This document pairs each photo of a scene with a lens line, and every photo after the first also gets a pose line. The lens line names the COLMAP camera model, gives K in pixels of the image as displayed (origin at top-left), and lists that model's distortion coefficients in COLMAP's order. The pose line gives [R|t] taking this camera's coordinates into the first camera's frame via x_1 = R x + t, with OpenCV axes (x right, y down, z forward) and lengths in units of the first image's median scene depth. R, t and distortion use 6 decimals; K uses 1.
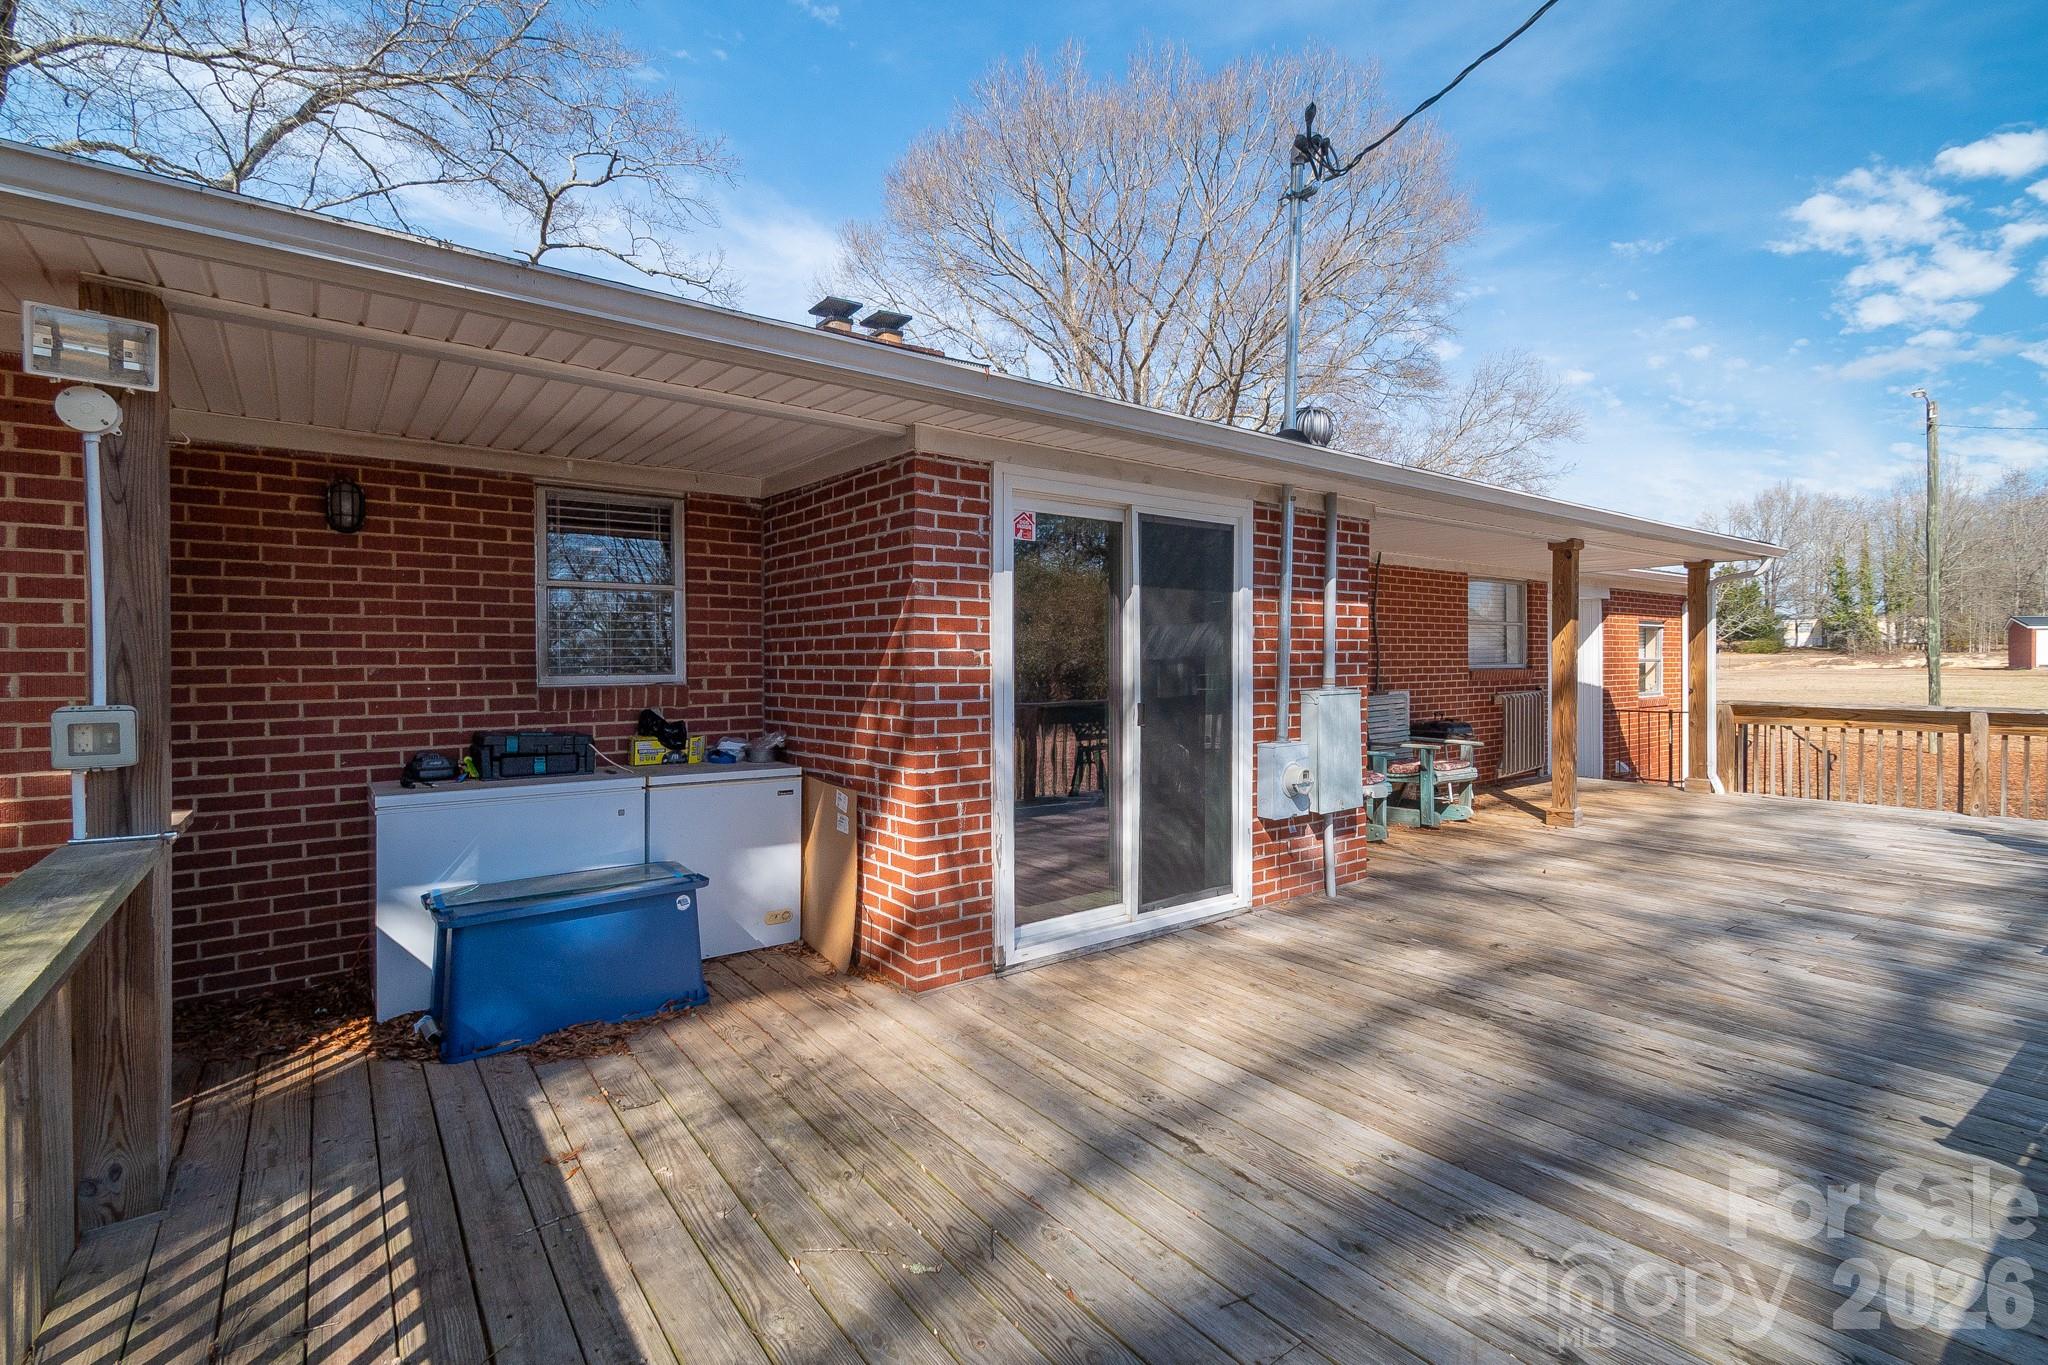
lens RADIAL K [[919.8, 0, 1021.6], [0, 919.8, 631.2], [0, 0, 1]] dist [0.009625, -0.004544]
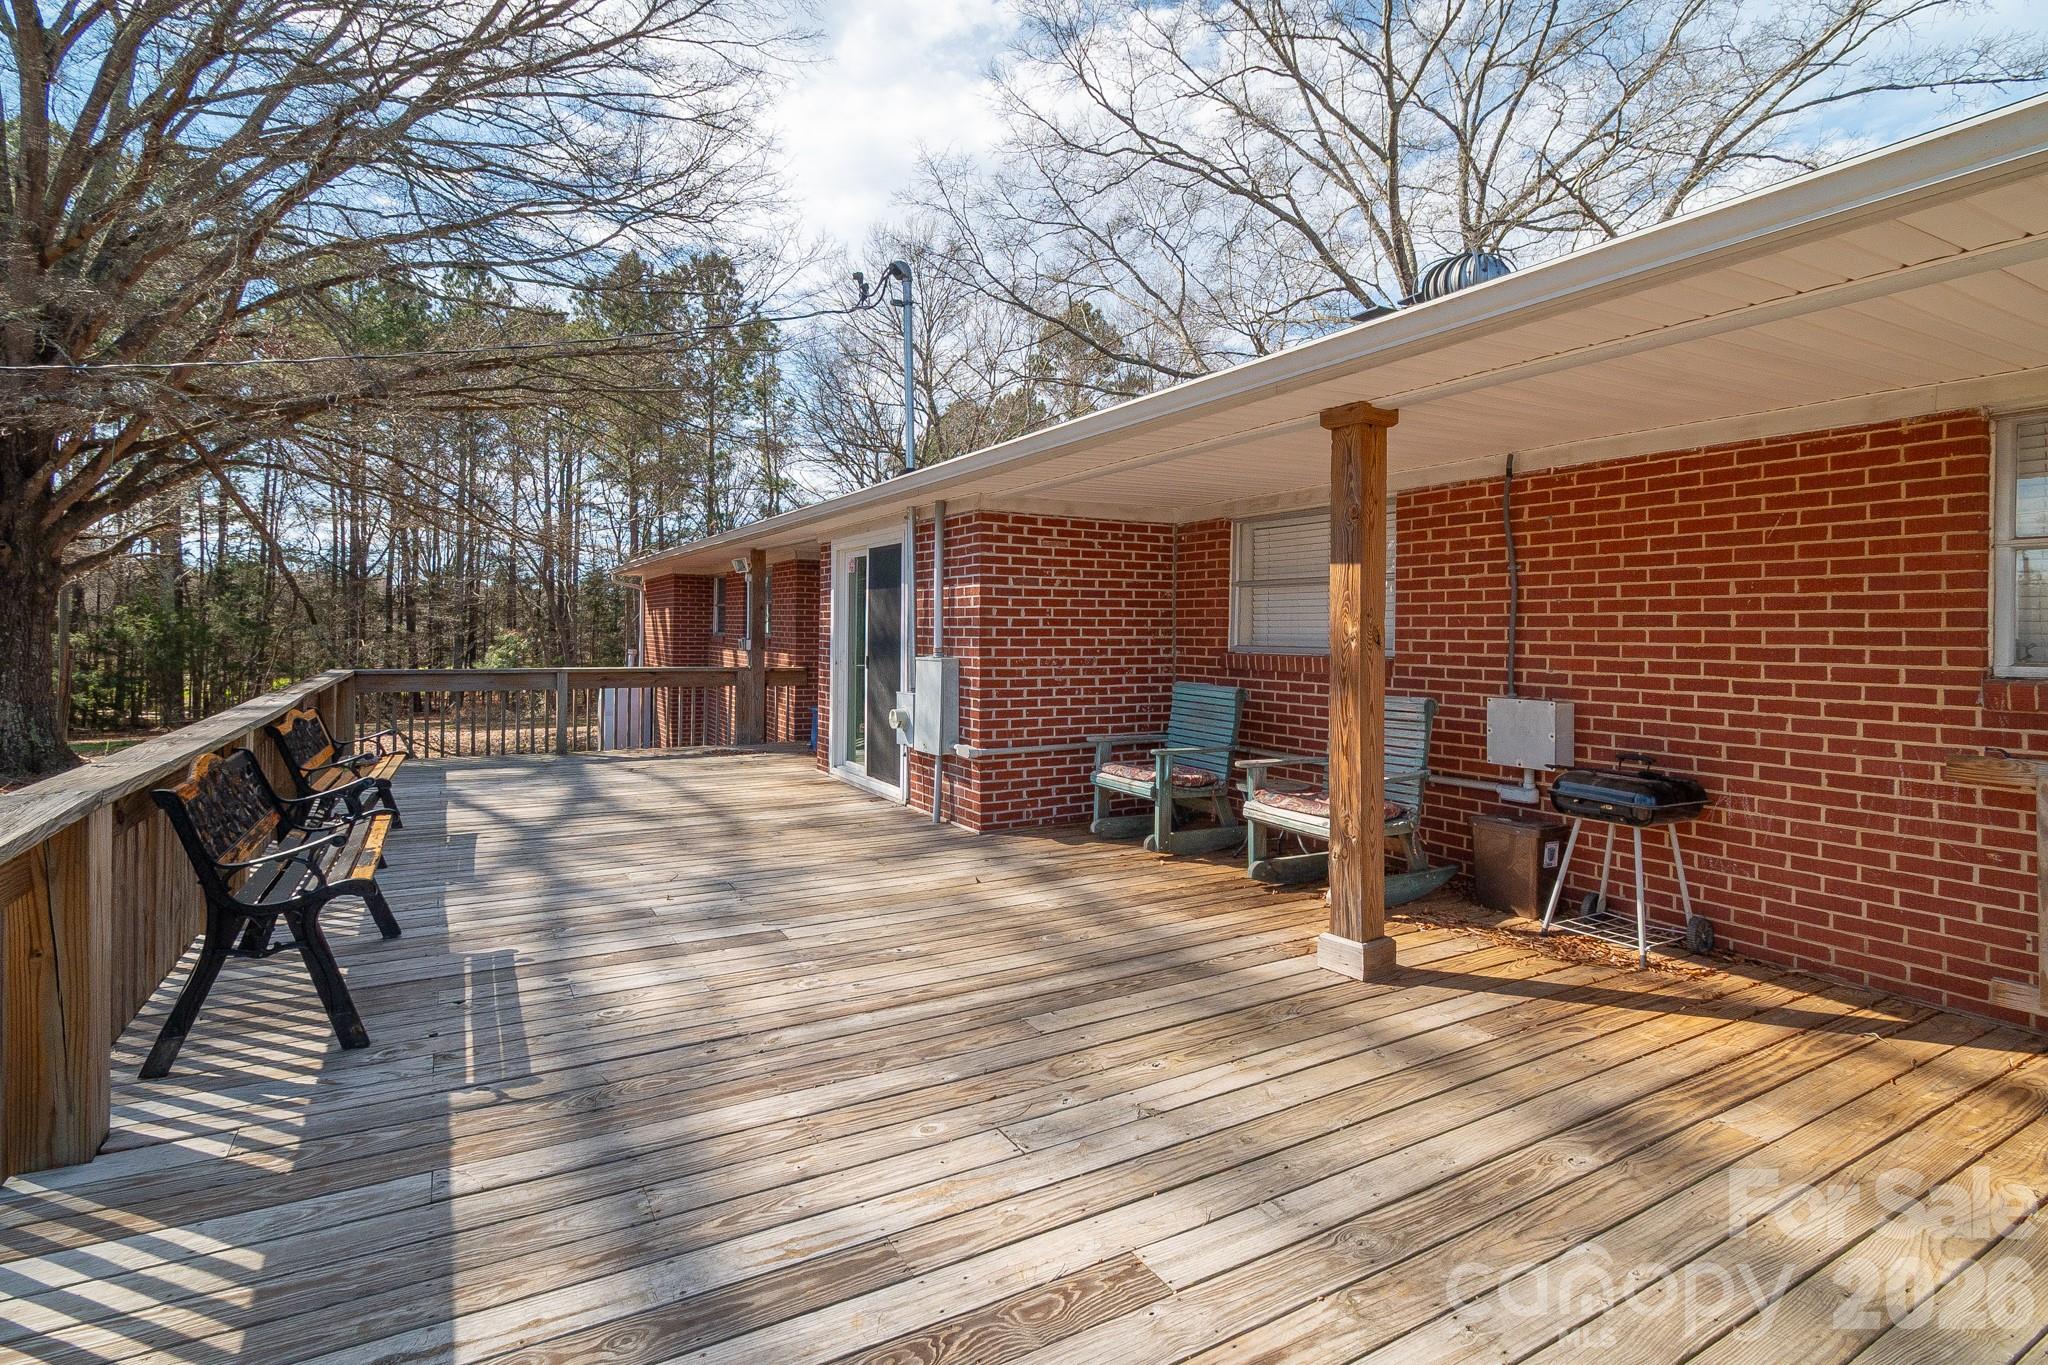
lens RADIAL K [[919.8, 0, 1021.6], [0, 919.8, 631.2], [0, 0, 1]] dist [0.009625, -0.004544]
pose [[-0.151655, 0.002647, -0.988430, 1.619276], [0.010346, 0.999946, 0.001090, 0.028457], [0.988379, -0.010061, -0.151675, 1.358560]]
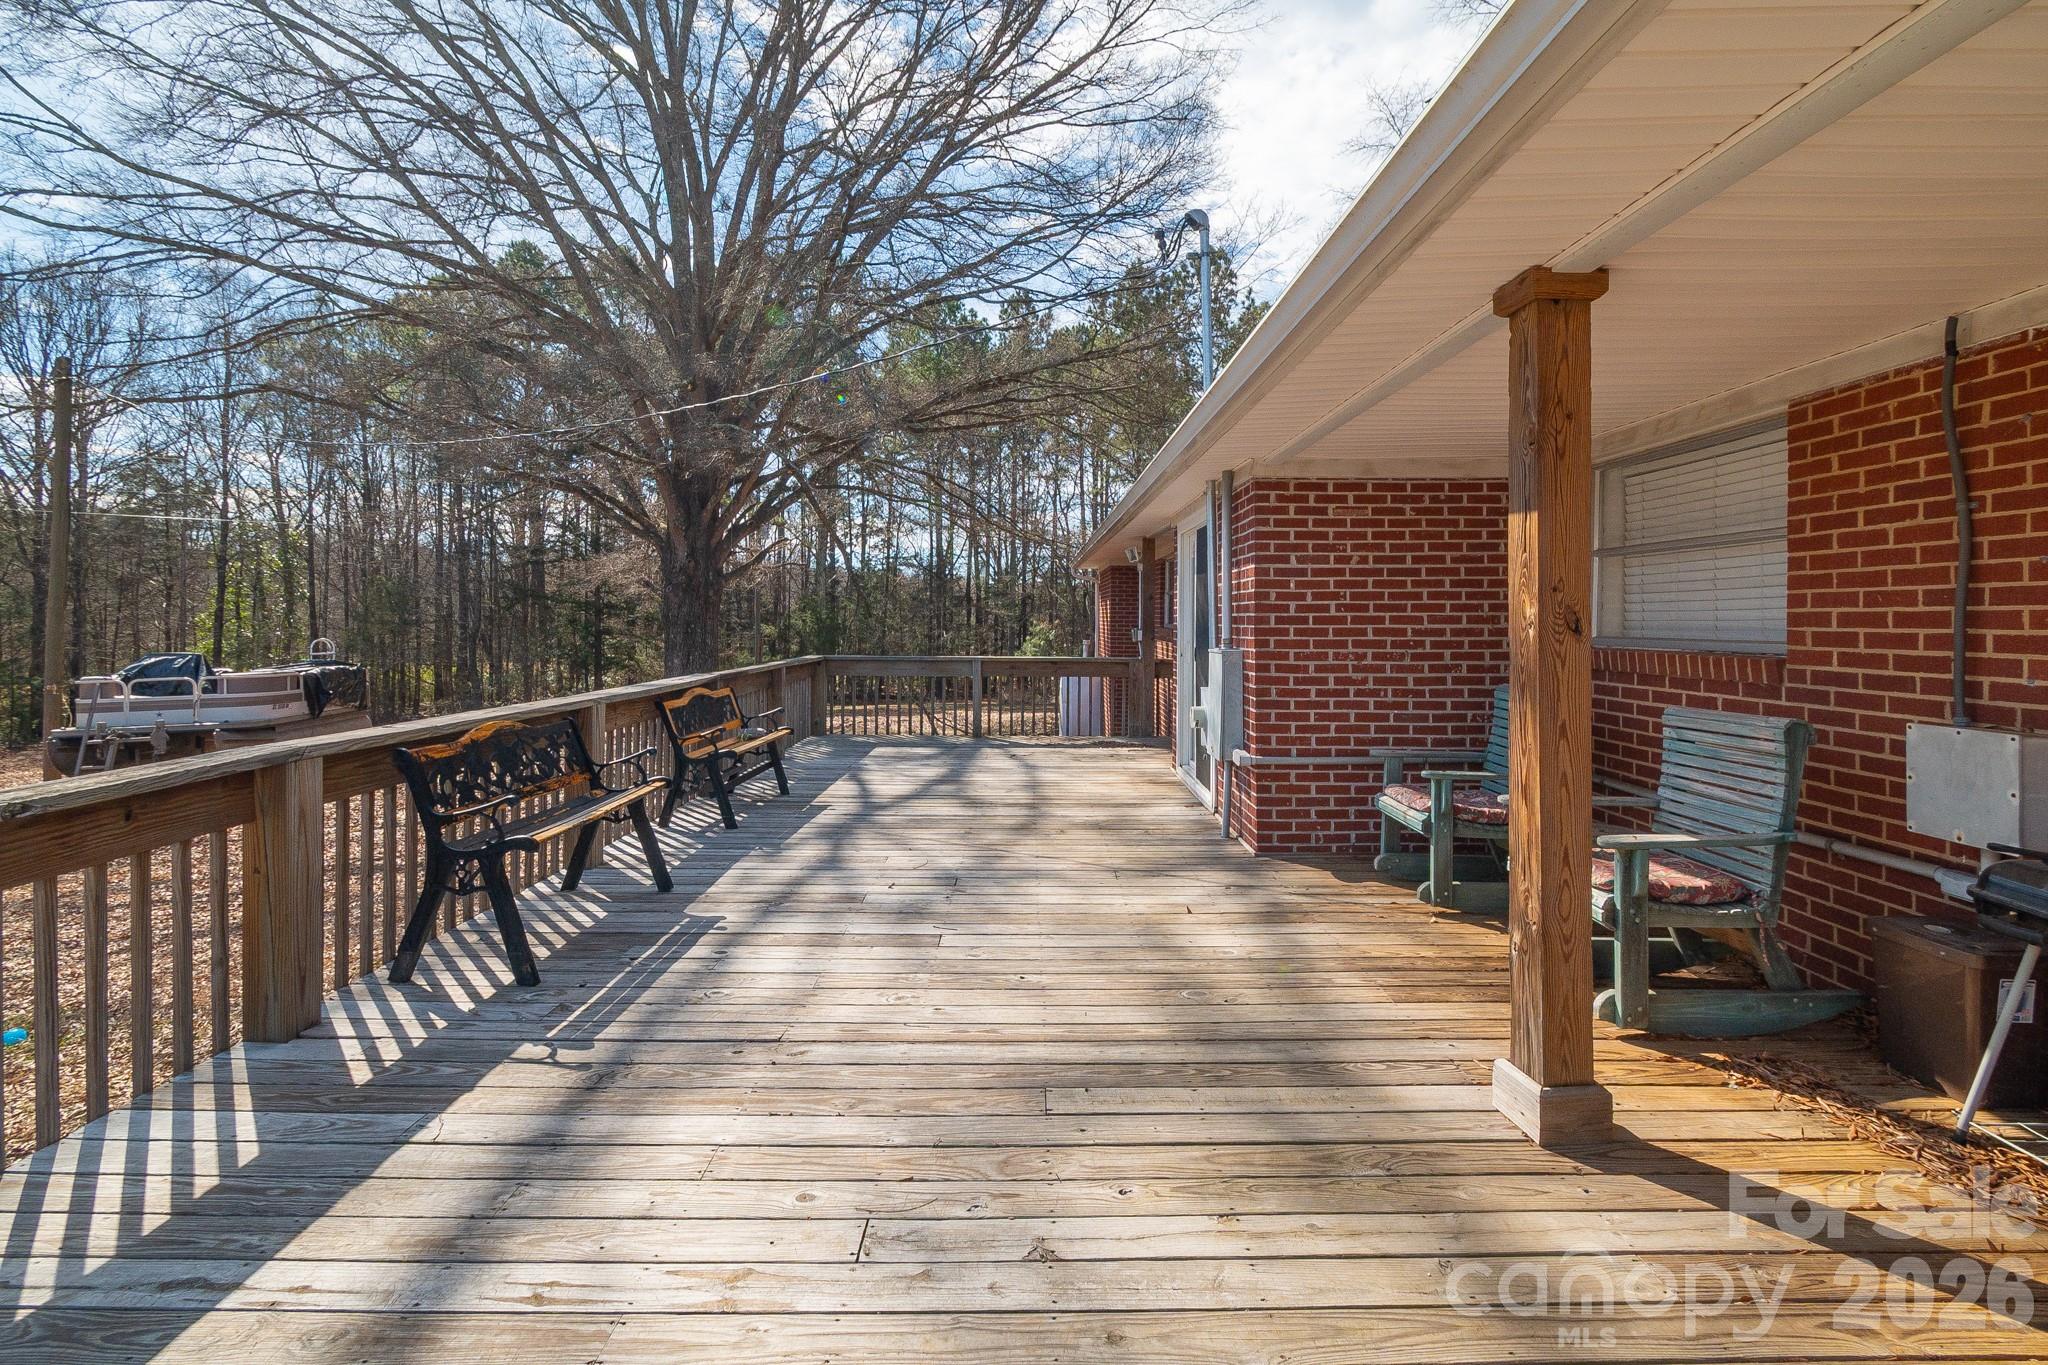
lens RADIAL K [[956.7, 0, 1060.5], [0, 956.7, 615.6], [0, 0, 1]] dist [0.012209, -0.006903]
pose [[-0.587482, -0.002039, -0.809234, 1.417303], [0.012455, 0.999856, -0.011561, 0.035820], [0.809141, -0.016871, -0.587372, 1.600218]]
